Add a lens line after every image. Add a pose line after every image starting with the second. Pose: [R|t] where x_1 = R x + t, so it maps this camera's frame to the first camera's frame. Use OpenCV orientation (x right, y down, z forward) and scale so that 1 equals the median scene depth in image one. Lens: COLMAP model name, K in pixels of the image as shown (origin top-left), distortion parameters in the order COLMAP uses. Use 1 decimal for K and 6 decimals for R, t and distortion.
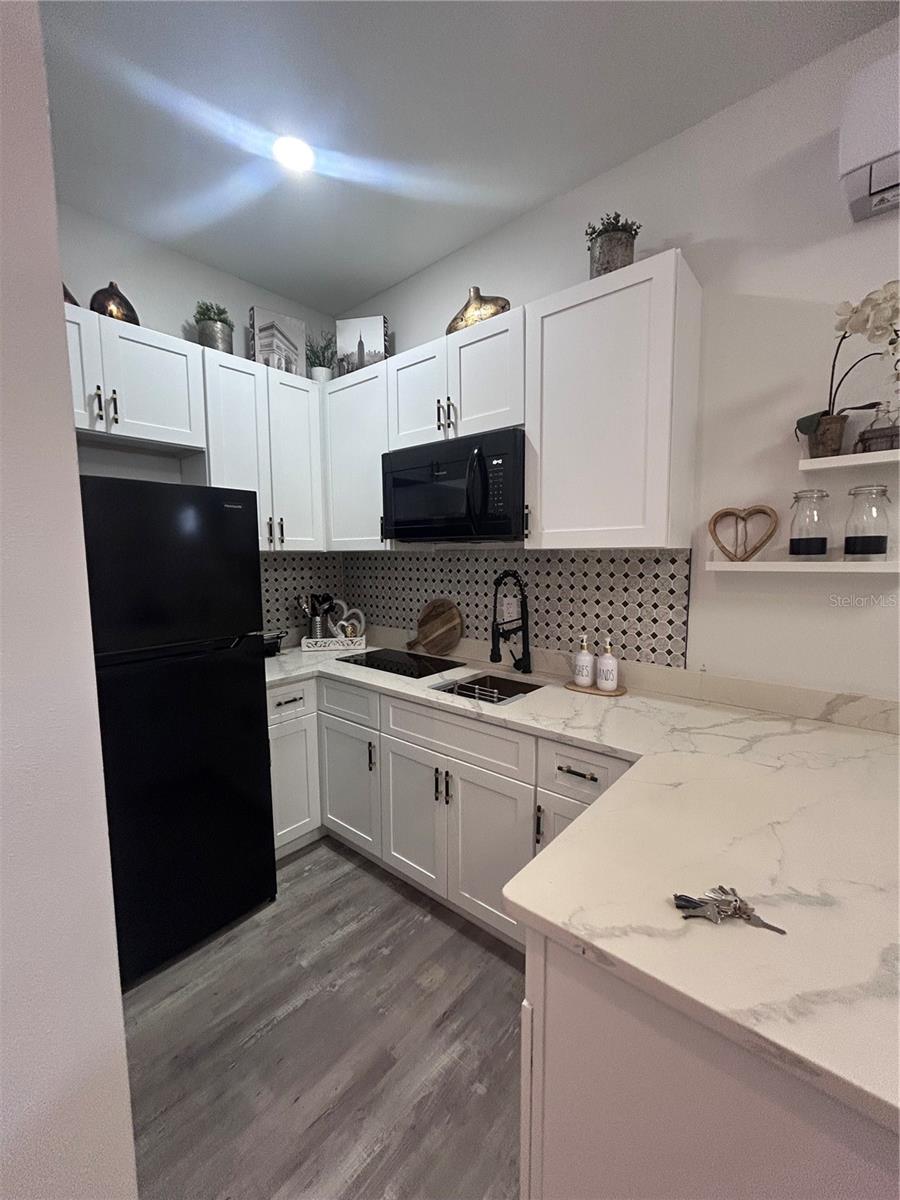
lens RADIAL K [[483.0, 0, 453.3], [0, 483.0, 600.3], [0, 0, 1]] dist [-0.000624, 0.000445]
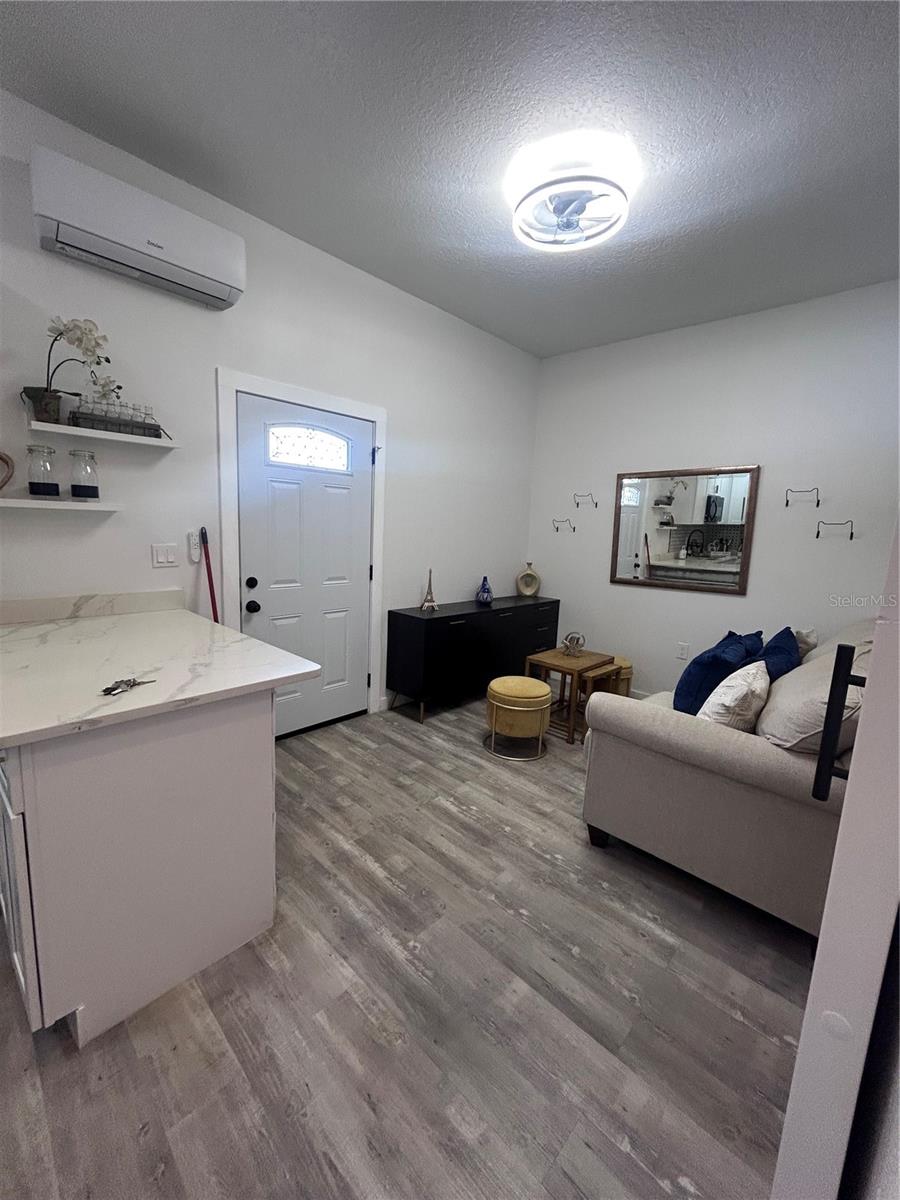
lens RADIAL K [[483.0, 0, 451.7], [0, 483.0, 601.2], [0, 0, 1]] dist [-0.000624, 0.000445]
pose [[0.049062, -0.147091, 0.987905, -0.425105], [0.047206, 0.988333, 0.144811, 0.040316], [-0.997680, 0.039531, 0.055433, -0.132015]]
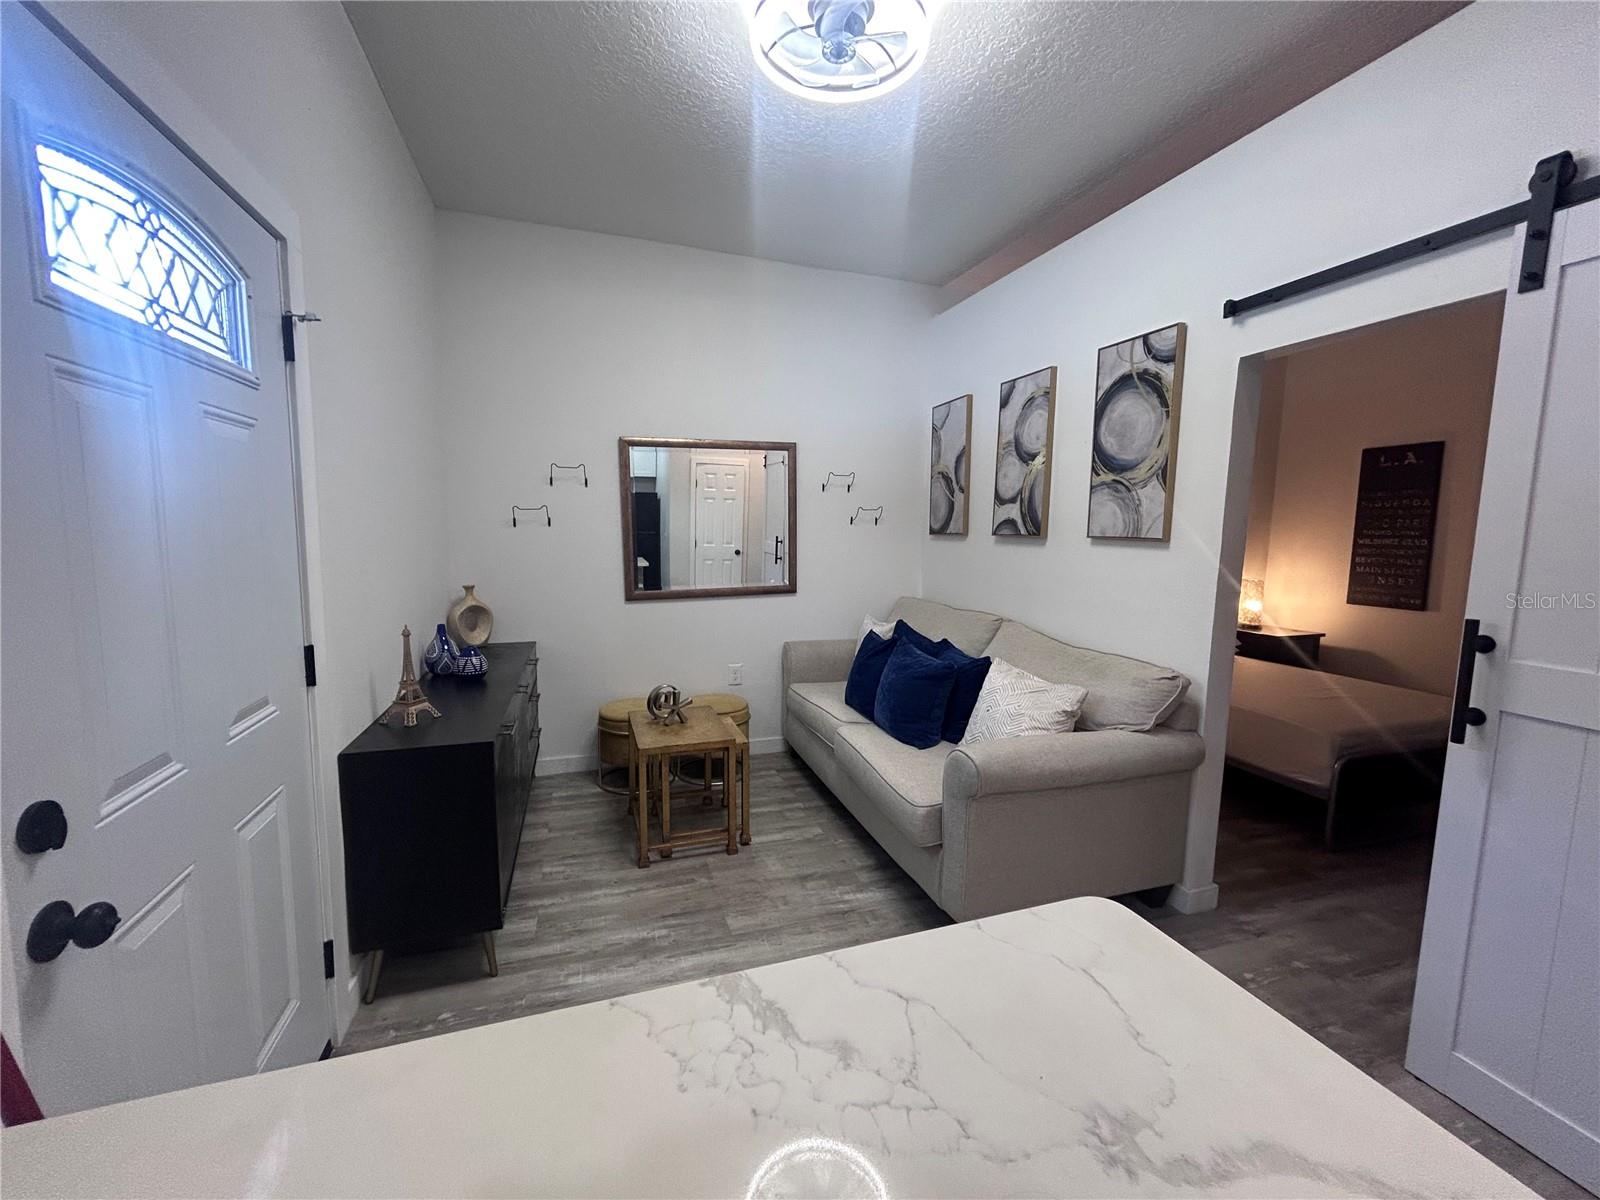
lens RADIAL K [[644.0, 0, 804.0], [0, 644.0, 598.3], [0, 0, 1]] dist [-0.000624, 0.000445]
pose [[-0.857294, -0.065638, 0.510625, 0.293513], [0.037022, 0.981411, 0.188312, -0.036259], [-0.513494, 0.180343, -0.838928, 0.559562]]
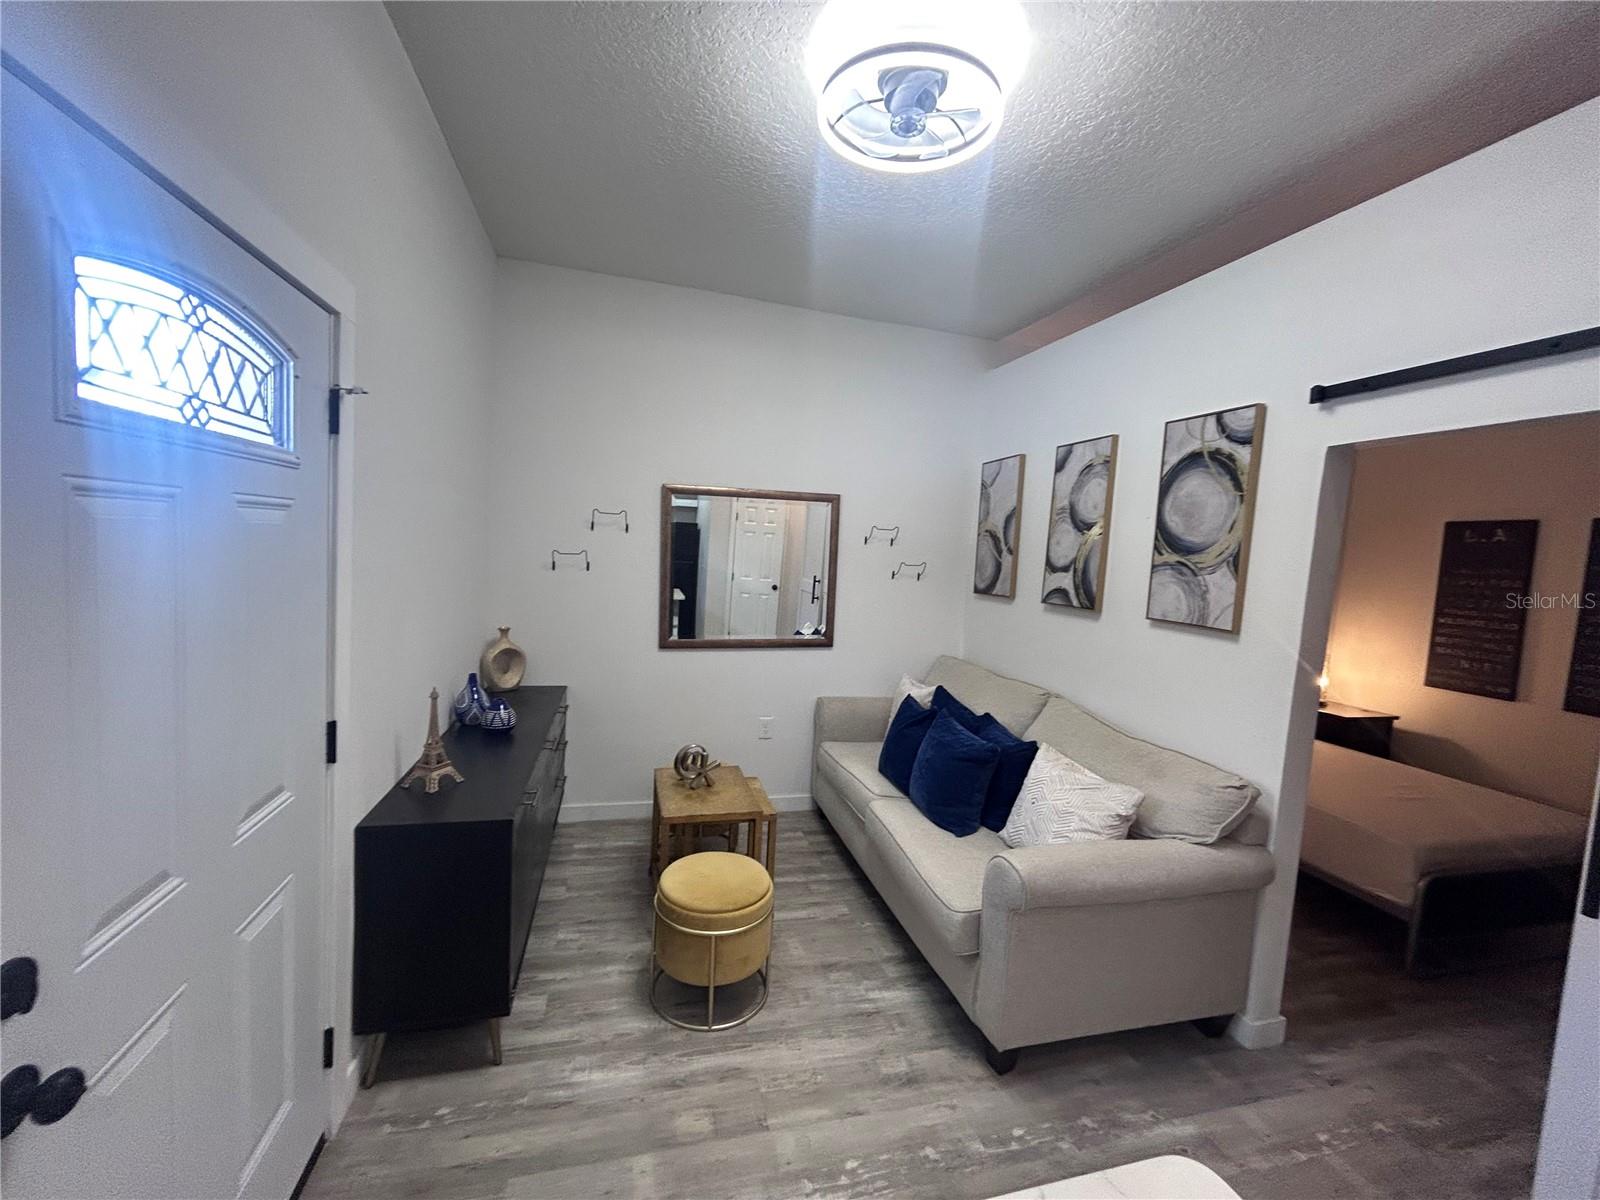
lens RADIAL K [[644.0, 0, 804.1], [0, 644.0, 597.4], [0, 0, 1]] dist [-0.000624, 0.000445]
pose [[-0.825178, -0.088745, 0.557858, 0.334829], [-0.003688, 0.988407, 0.151782, -0.116446], [-0.564861, 0.123190, -0.815939, 0.509835]]
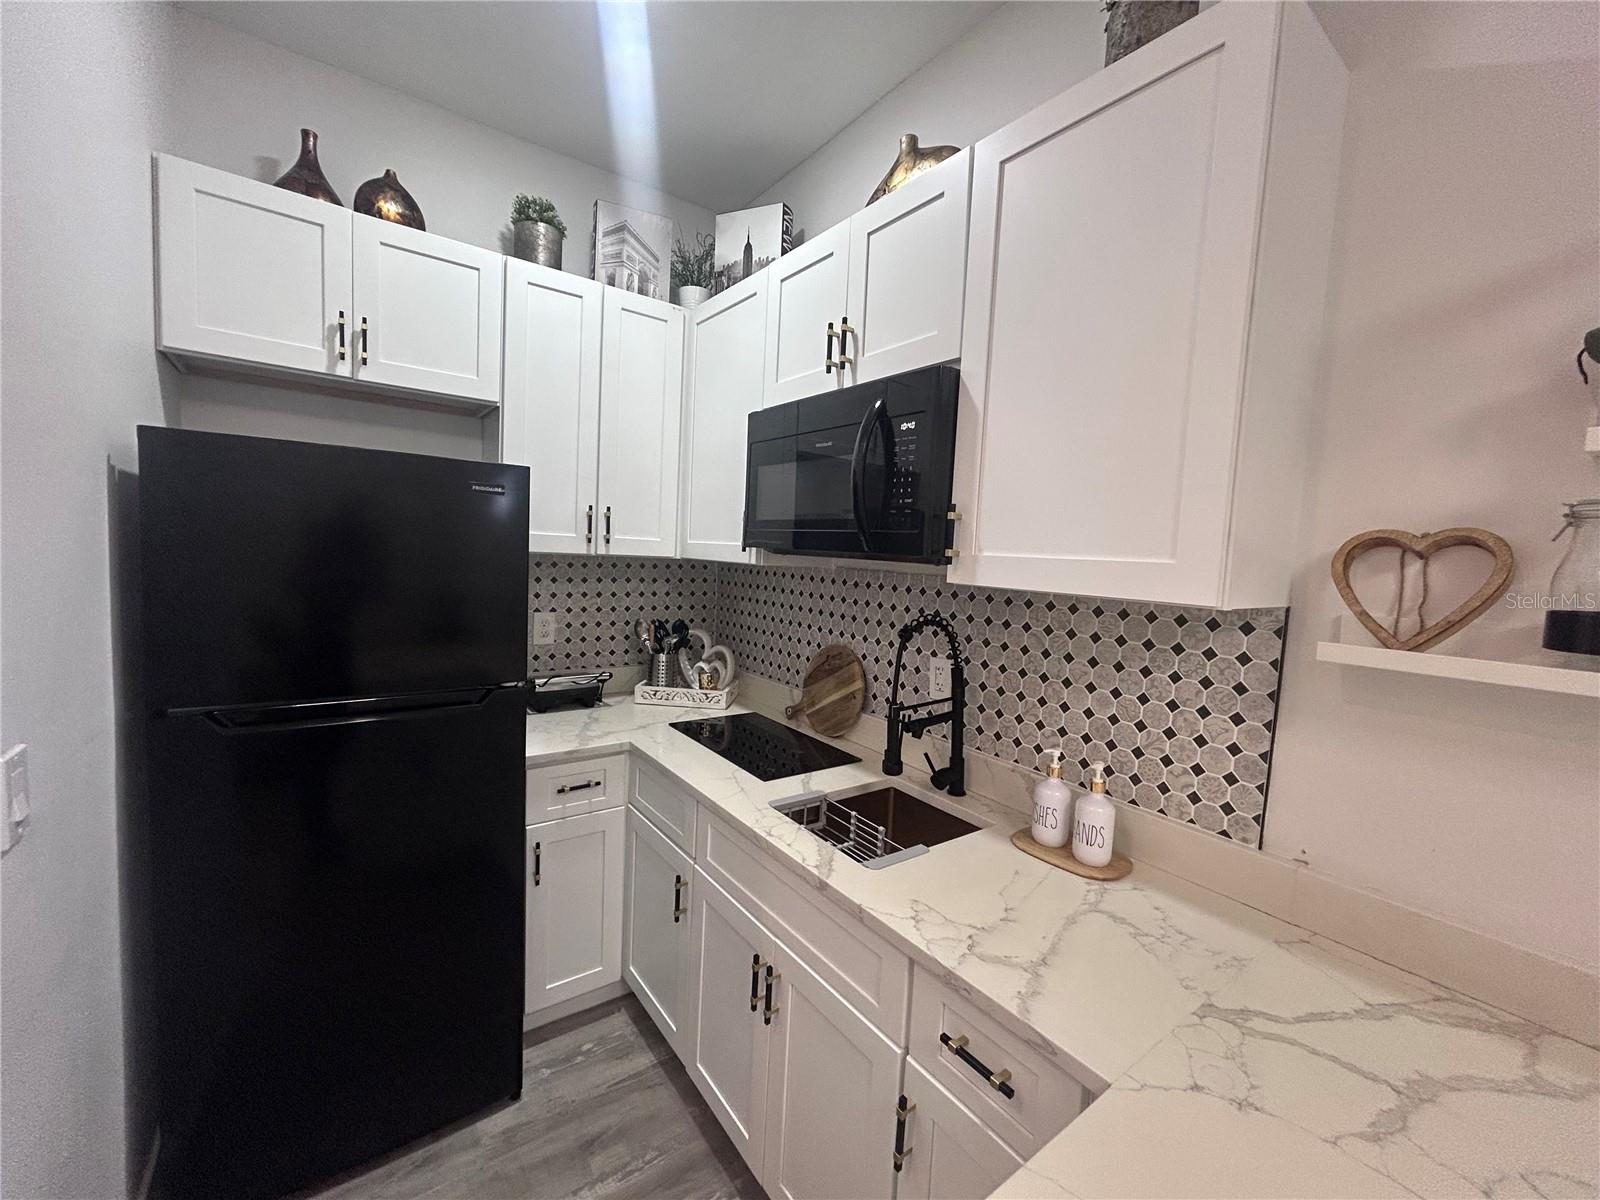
lens RADIAL K [[644.0, 0, 800.4], [0, 644.0, 597.8], [0, 0, 1]] dist [-0.000624, 0.000445]
pose [[0.971092, 0.072614, -0.227395, 0.143219], [-0.078805, 0.996723, -0.018255, -0.058401], [0.225324, 0.035647, 0.973632, 0.229507]]
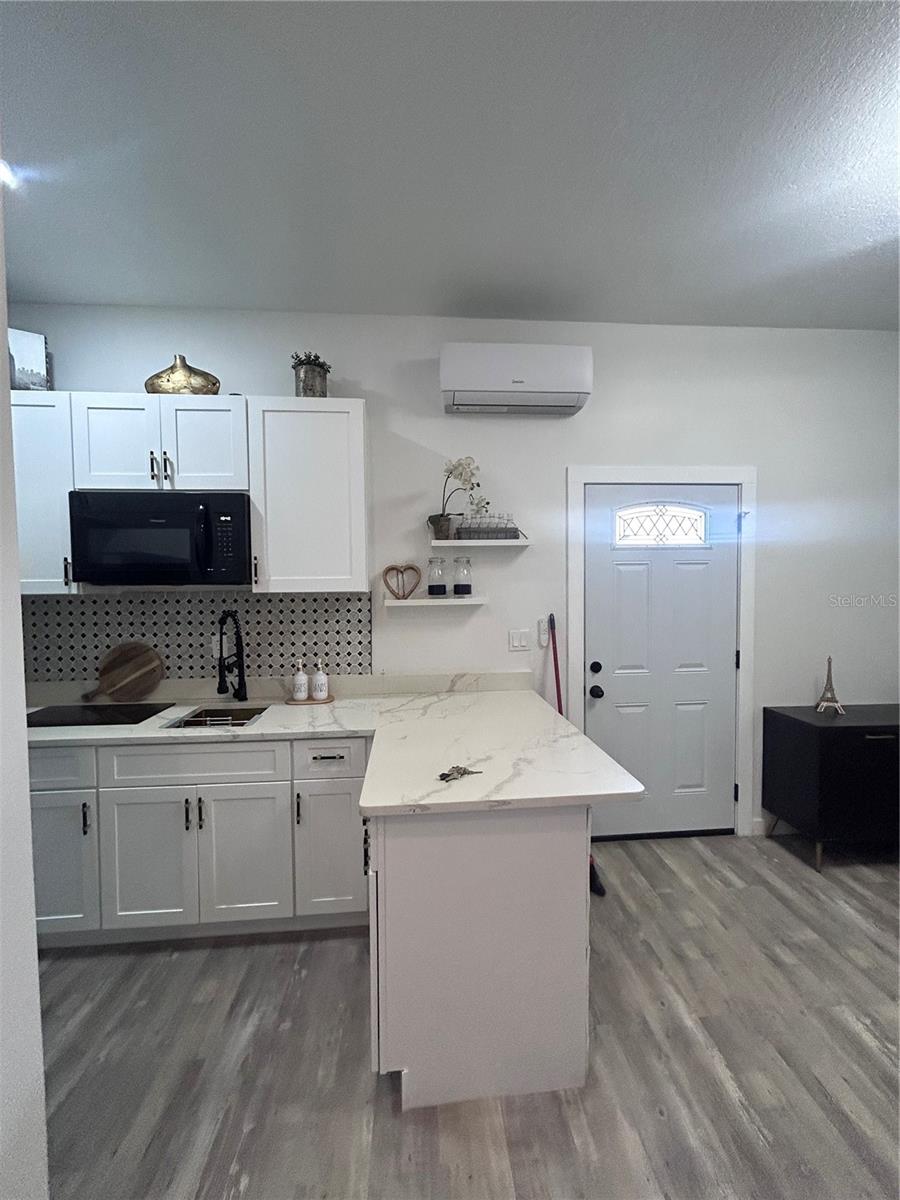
lens RADIAL K [[483.0, 0, 452.4], [0, 483.0, 600.9], [0, 0, 1]] dist [-0.000624, 0.000445]
pose [[0.706585, -0.028023, 0.707073, -0.326545], [0.073028, 0.996768, -0.033473, -0.008970], [-0.703850, 0.075287, 0.706348, -0.179140]]
